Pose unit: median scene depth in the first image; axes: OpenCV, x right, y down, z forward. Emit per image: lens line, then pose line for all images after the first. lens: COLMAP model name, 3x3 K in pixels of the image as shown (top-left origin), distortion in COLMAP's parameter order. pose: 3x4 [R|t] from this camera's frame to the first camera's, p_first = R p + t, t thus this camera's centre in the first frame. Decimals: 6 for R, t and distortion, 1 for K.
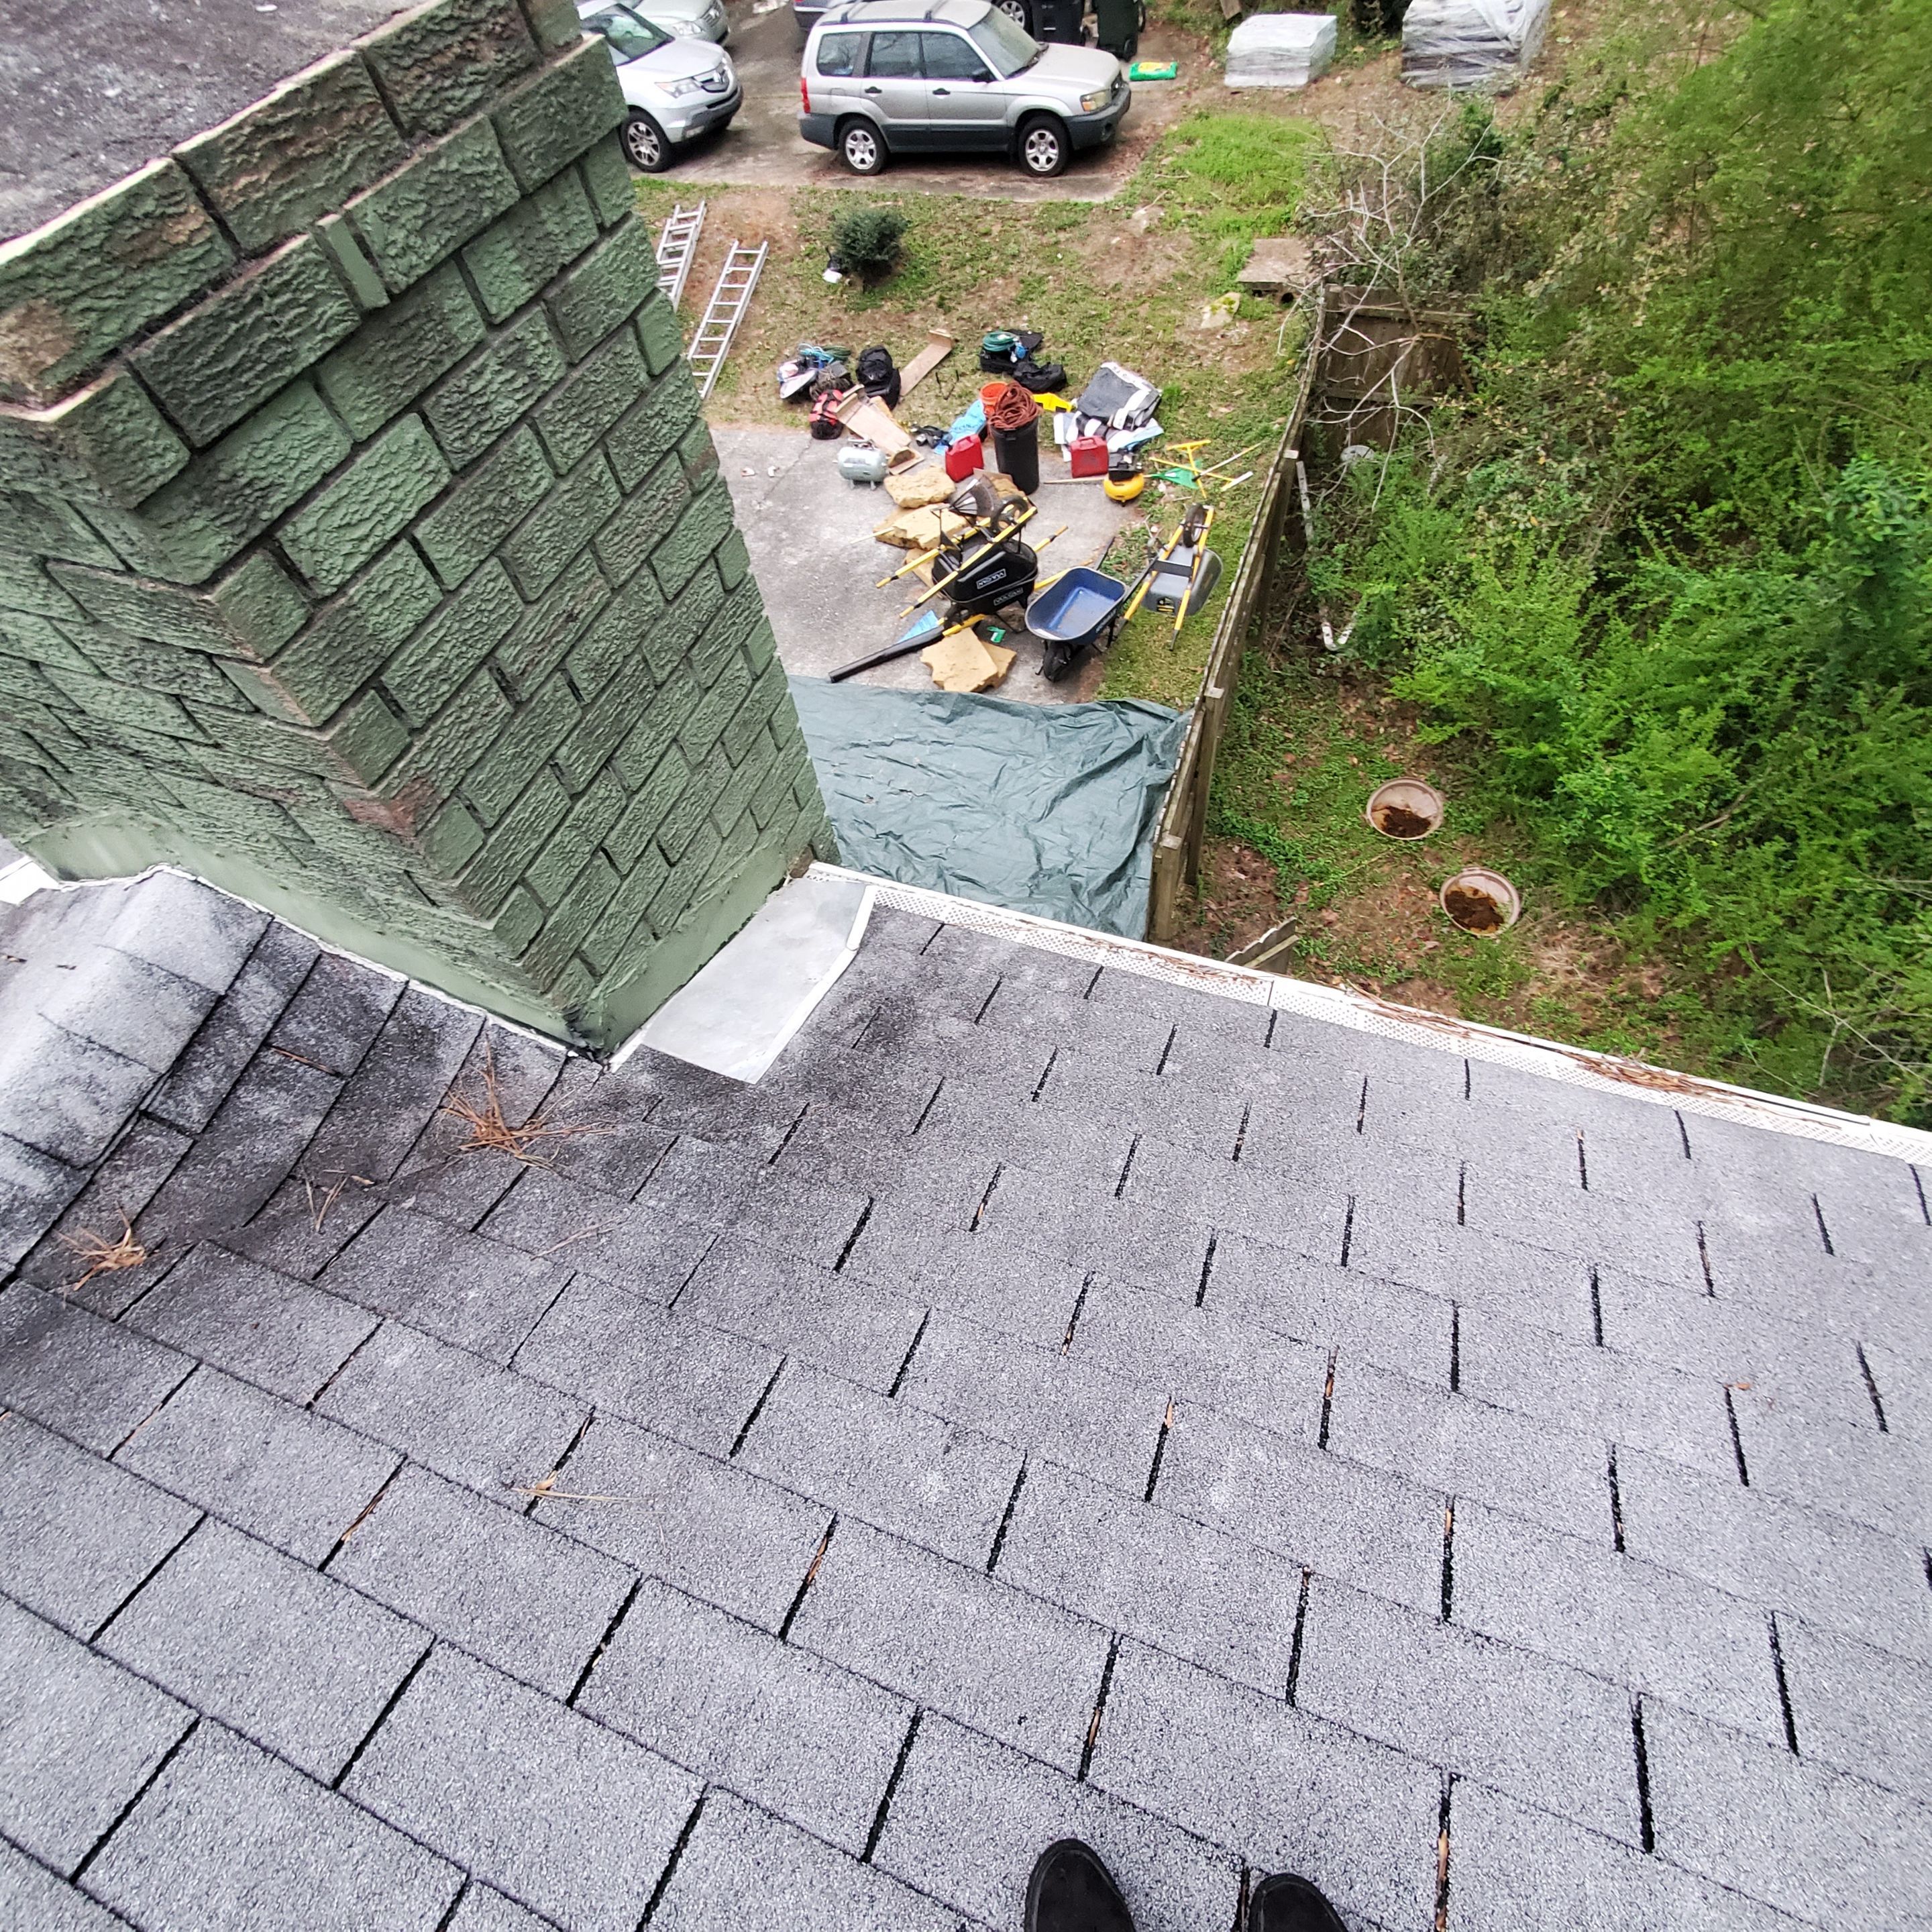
lens RADIAL K [[1042.4, 0, 977.3], [0, 1042.4, 964.8], [0, 0, 1]] dist [0.000323, -0.002381]
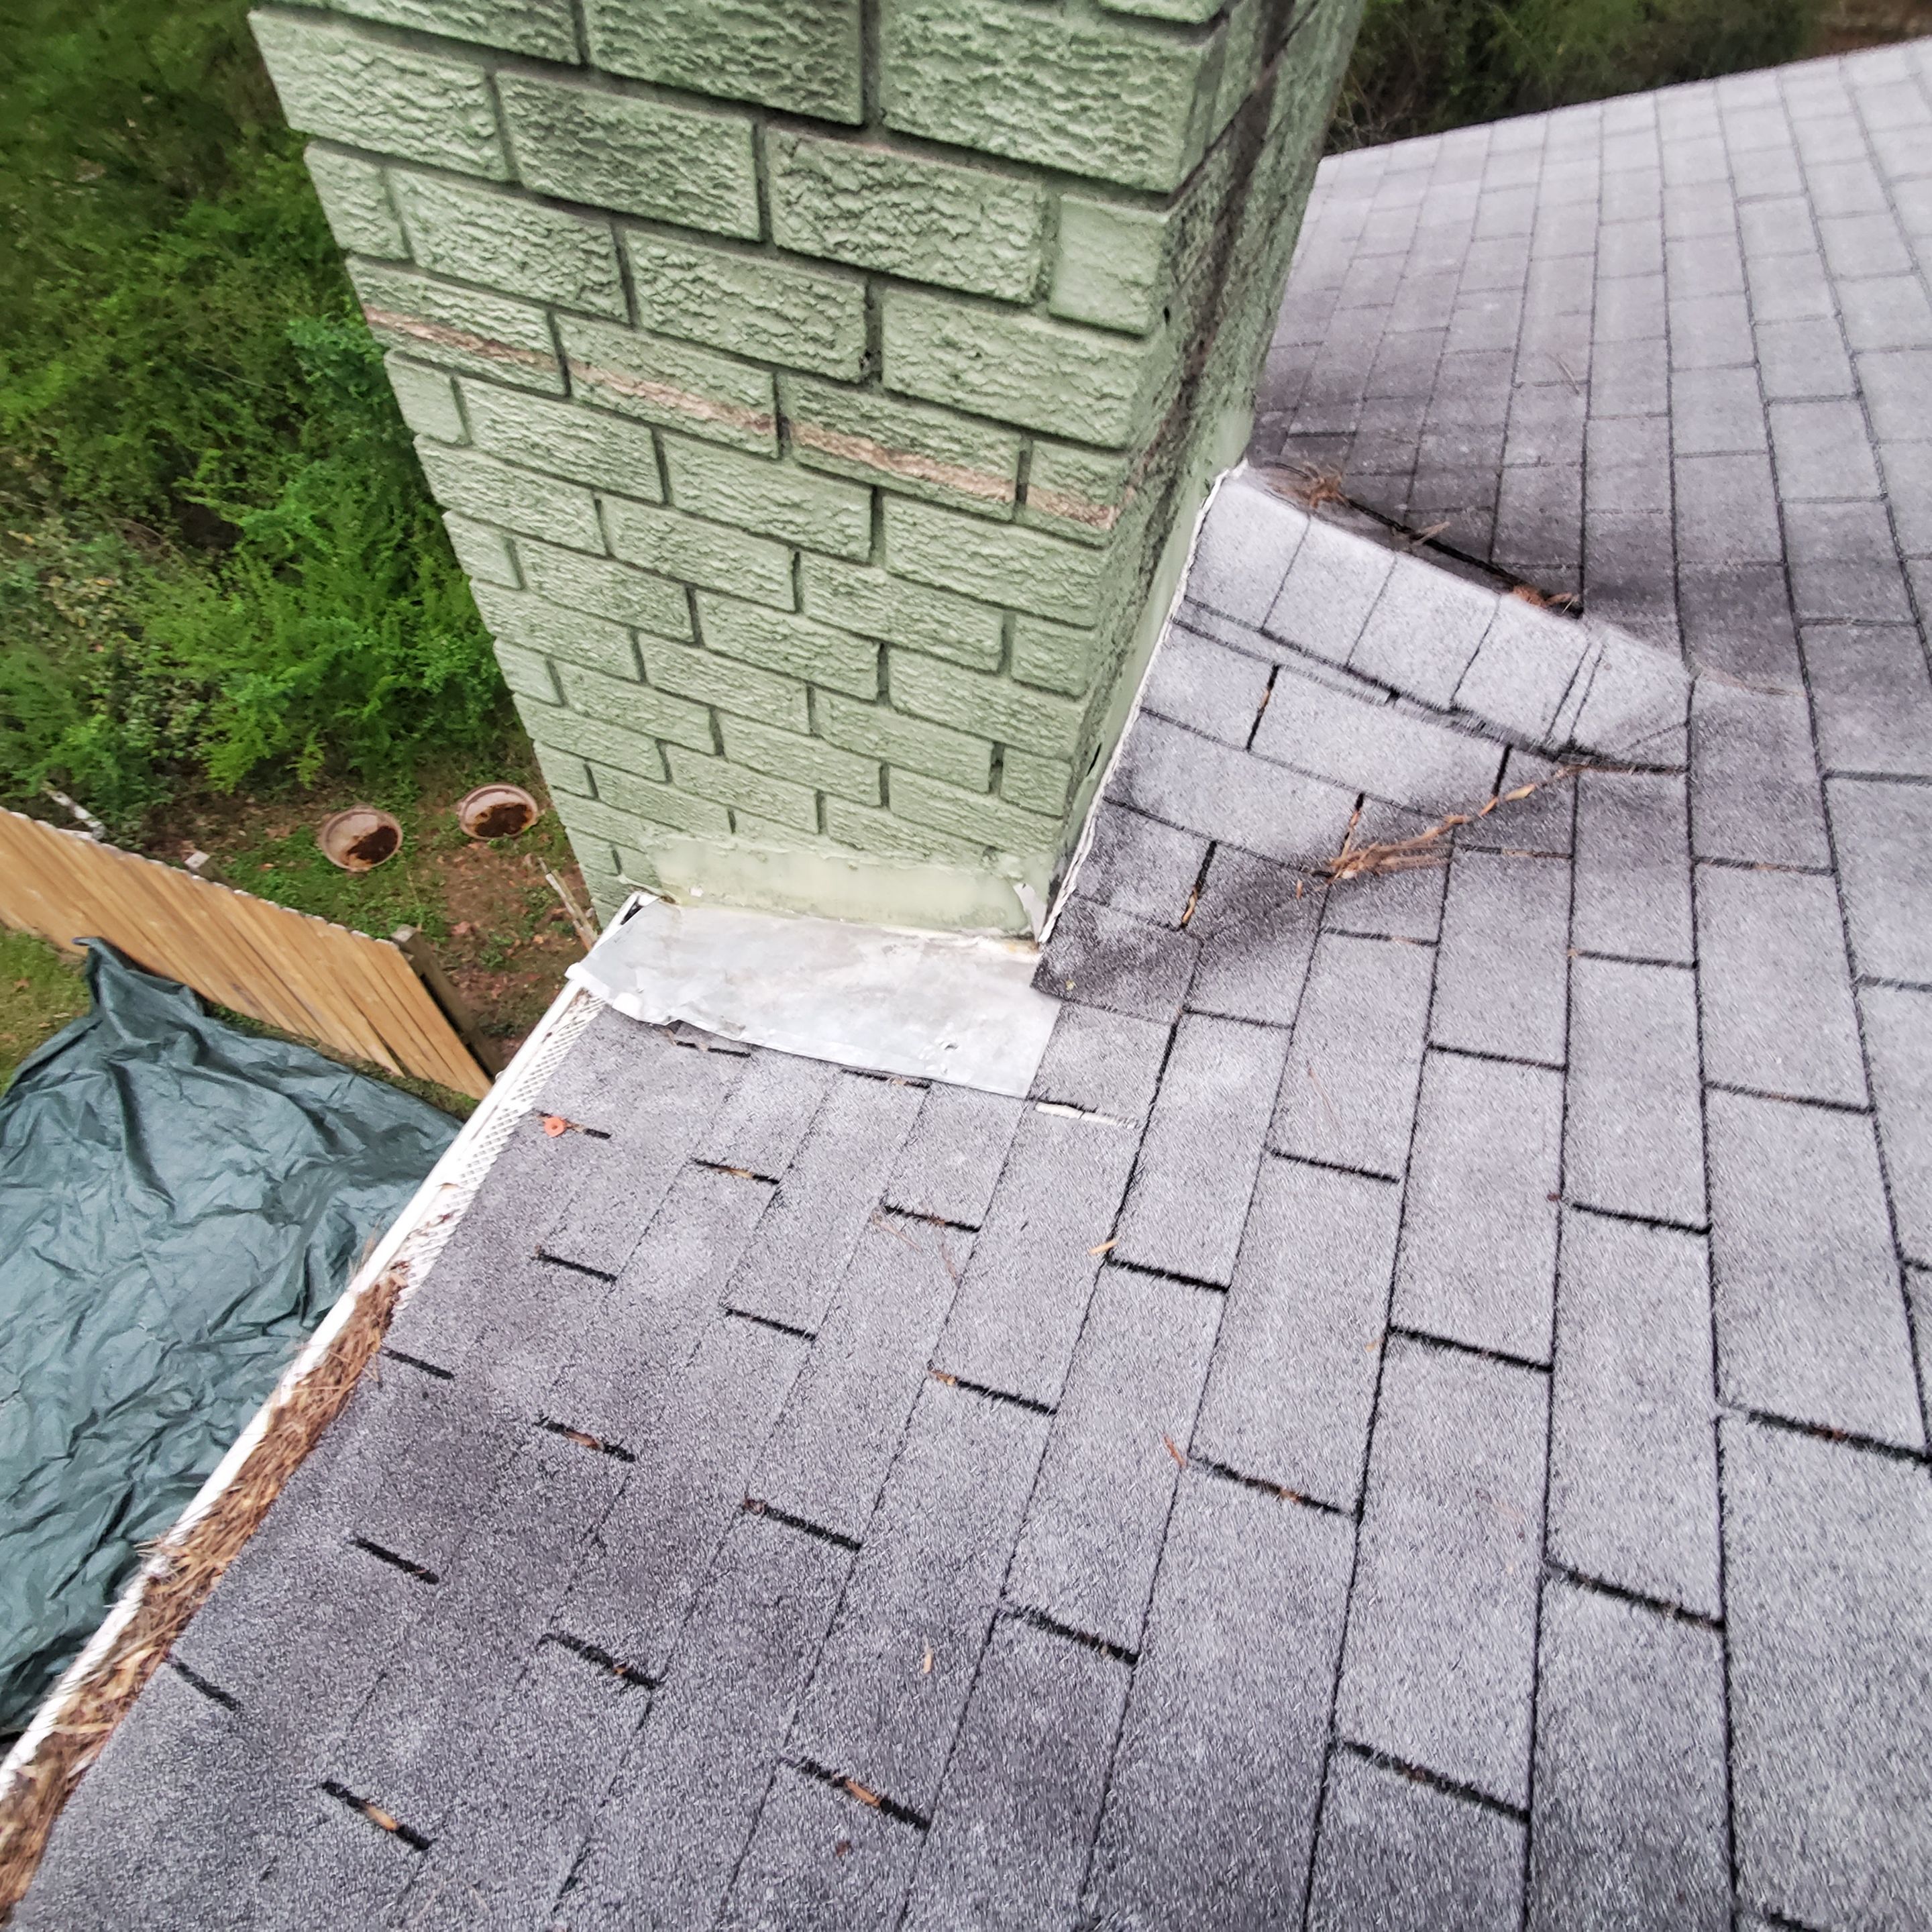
lens RADIAL K [[1042.4, 0, 977.3], [0, 1042.4, 964.8], [0, 0, 1]] dist [0.000323, -0.002381]
pose [[-0.009021, -0.768767, 0.639466, -0.298934], [0.792278, 0.384671, 0.473629, -0.108556], [-0.610094, 0.510907, 0.605607, 0.128494]]
